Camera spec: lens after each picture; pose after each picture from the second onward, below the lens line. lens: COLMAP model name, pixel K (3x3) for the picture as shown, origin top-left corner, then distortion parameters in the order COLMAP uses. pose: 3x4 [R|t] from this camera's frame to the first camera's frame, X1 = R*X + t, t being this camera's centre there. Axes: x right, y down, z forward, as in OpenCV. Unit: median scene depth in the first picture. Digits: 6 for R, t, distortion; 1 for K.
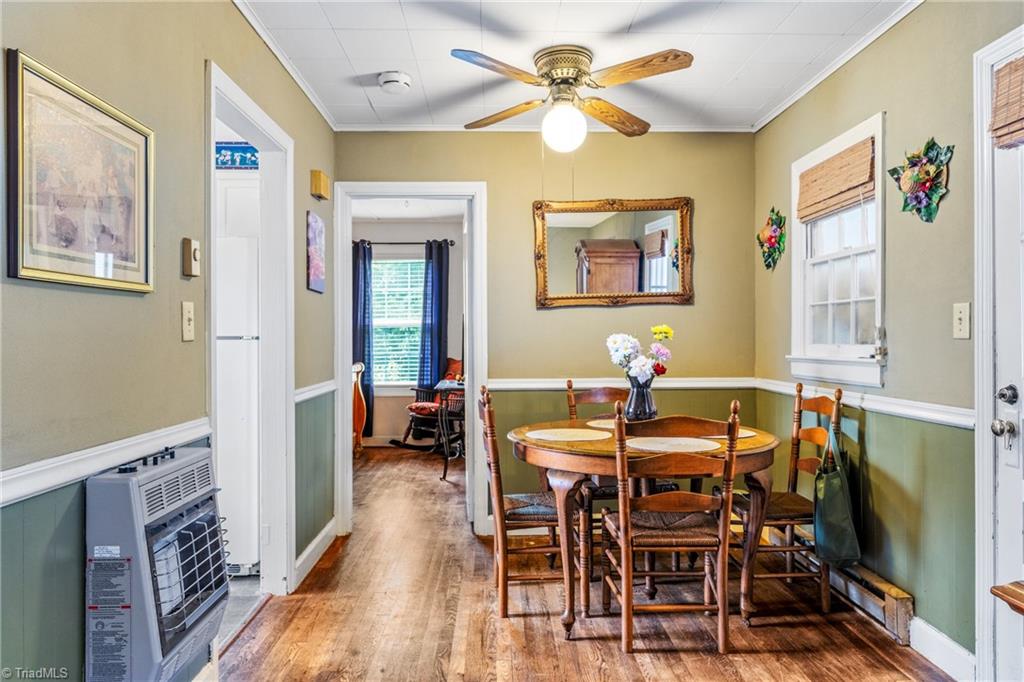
lens RADIAL K [[685.6, 0, 509.2], [0, 685.6, 334.8], [0, 0, 1]] dist [-0.001192, 0.000042]
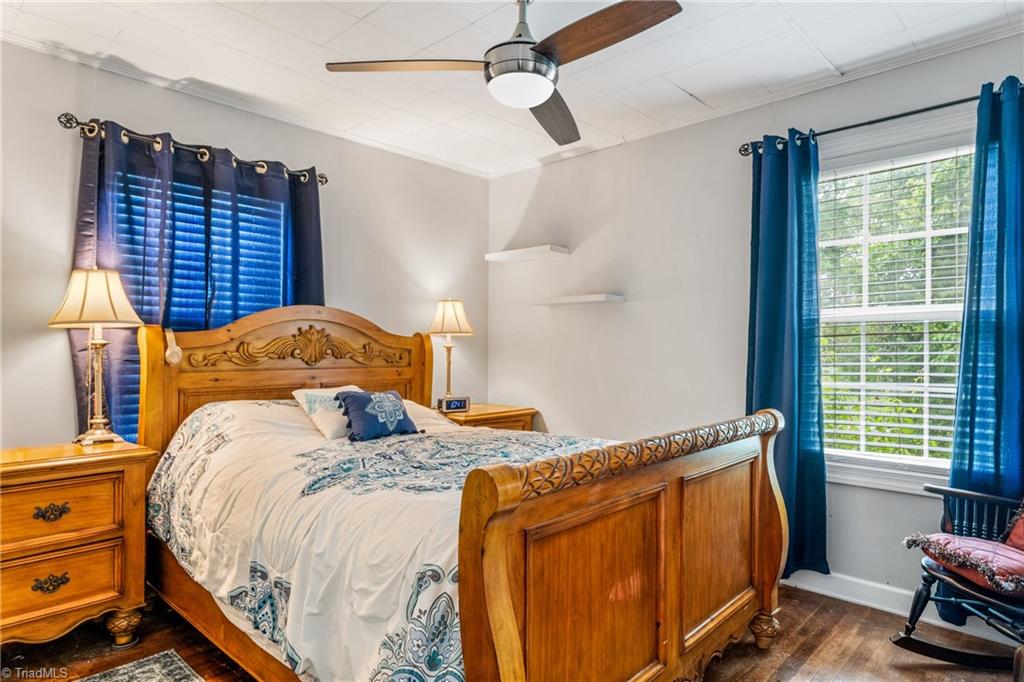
lens RADIAL K [[581.0, 0, 506.8], [0, 581.0, 346.8], [0, 0, 1]] dist [-0.001856, 0.001767]
pose [[0.704151, -0.007159, -0.710014, -0.141114], [-0.002143, 0.999923, -0.012207, 0.012826], [0.710047, 0.010117, 0.704081, 1.071863]]
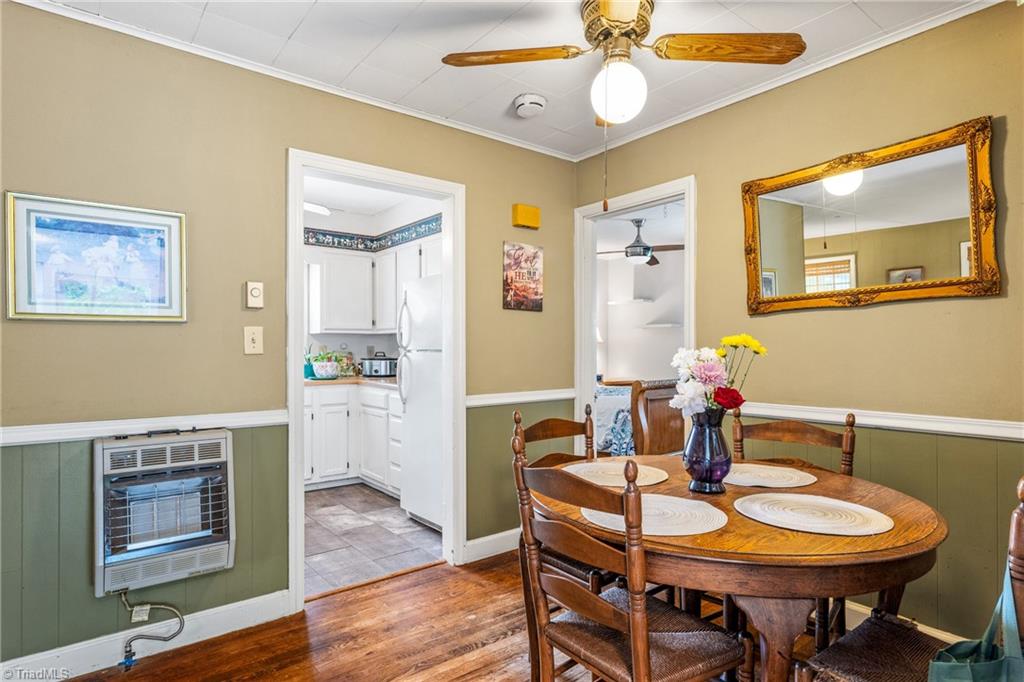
lens RADIAL K [[557.9, 0, 508.1], [0, 557.9, 347.2], [0, 0, 1]] dist [-0.001246, 0.000168]
pose [[0.602944, -0.001776, -0.797782, 0.393648], [0.003361, 0.999994, 0.000314, -0.001951], [0.797777, -0.002871, 0.602946, 0.374955]]
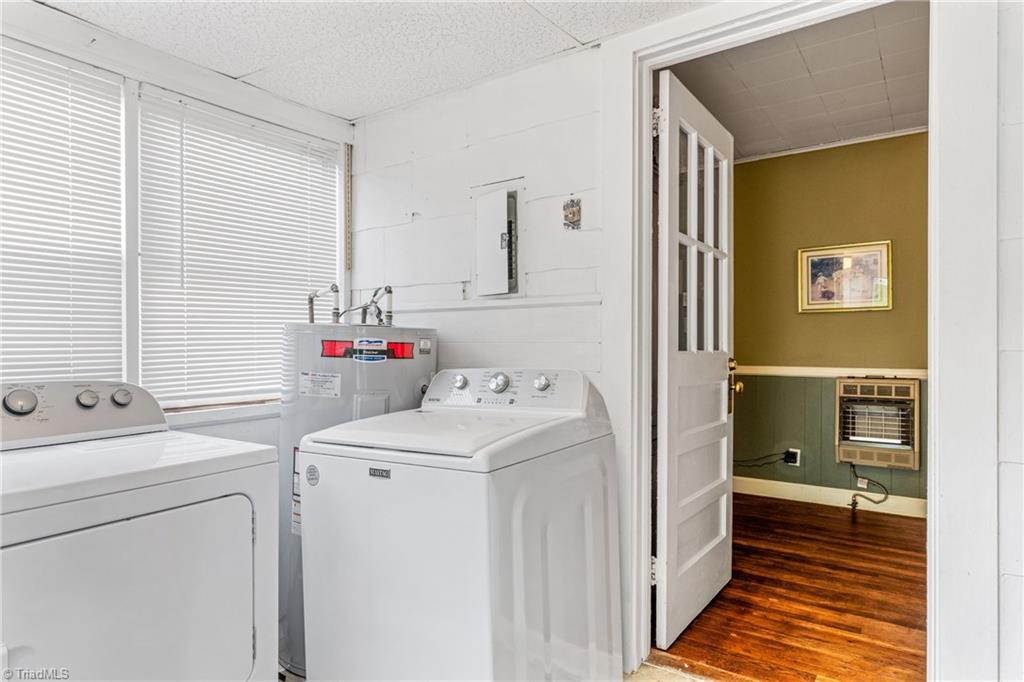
lens RADIAL K [[581.0, 0, 513.6], [0, 581.0, 346.9], [0, 0, 1]] dist [-0.001856, 0.001767]
pose [[-0.607979, 0.003939, -0.793944, 0.850159], [0.004312, 0.999989, 0.001659, 0.027428], [0.793942, -0.002415, -0.607989, 0.541049]]
